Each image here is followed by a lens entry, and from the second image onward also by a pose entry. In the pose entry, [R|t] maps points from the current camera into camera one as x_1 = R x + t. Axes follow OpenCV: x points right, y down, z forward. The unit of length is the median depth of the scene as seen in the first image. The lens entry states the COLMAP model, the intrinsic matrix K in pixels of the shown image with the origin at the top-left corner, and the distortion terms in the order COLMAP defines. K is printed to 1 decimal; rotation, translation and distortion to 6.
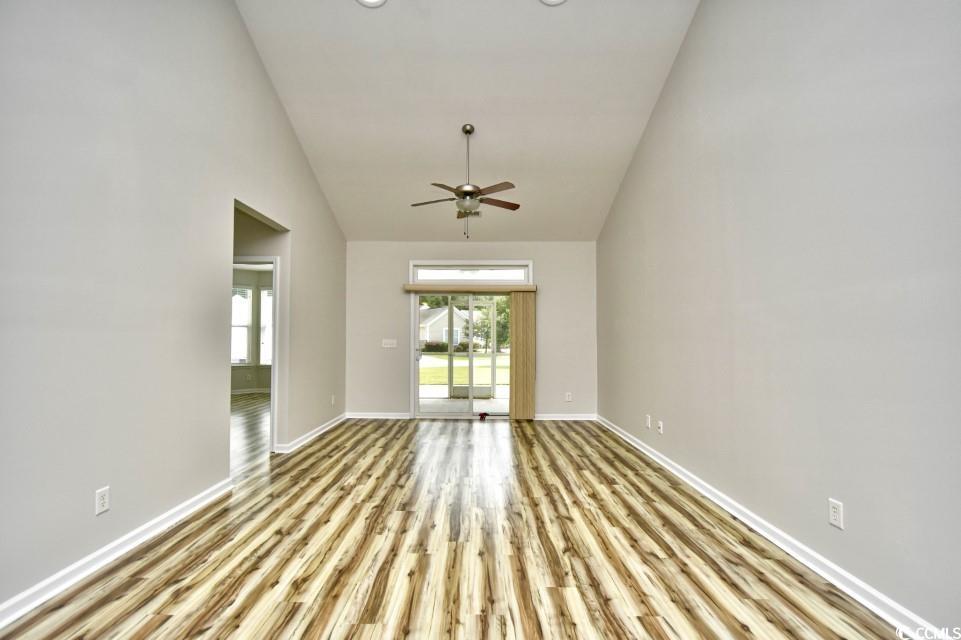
lens RADIAL K [[416.1, 0, 479.8], [0, 416.1, 333.0], [0, 0, 1]] dist [0.001394, 0.000110]
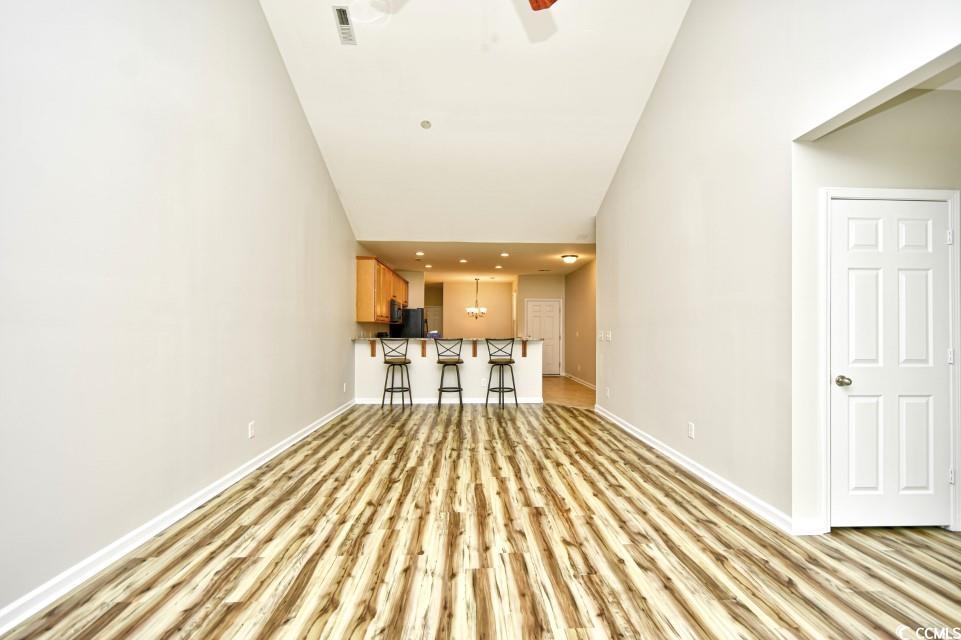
lens RADIAL K [[416.1, 0, 479.8], [0, 416.1, 333.0], [0, 0, 1]] dist [0.001394, 0.000110]
pose [[-0.999676, -0.008129, -0.024103, -0.027866], [-0.007969, 0.999945, -0.006751, 0.029633], [0.024157, -0.006557, -0.999687, 2.063200]]
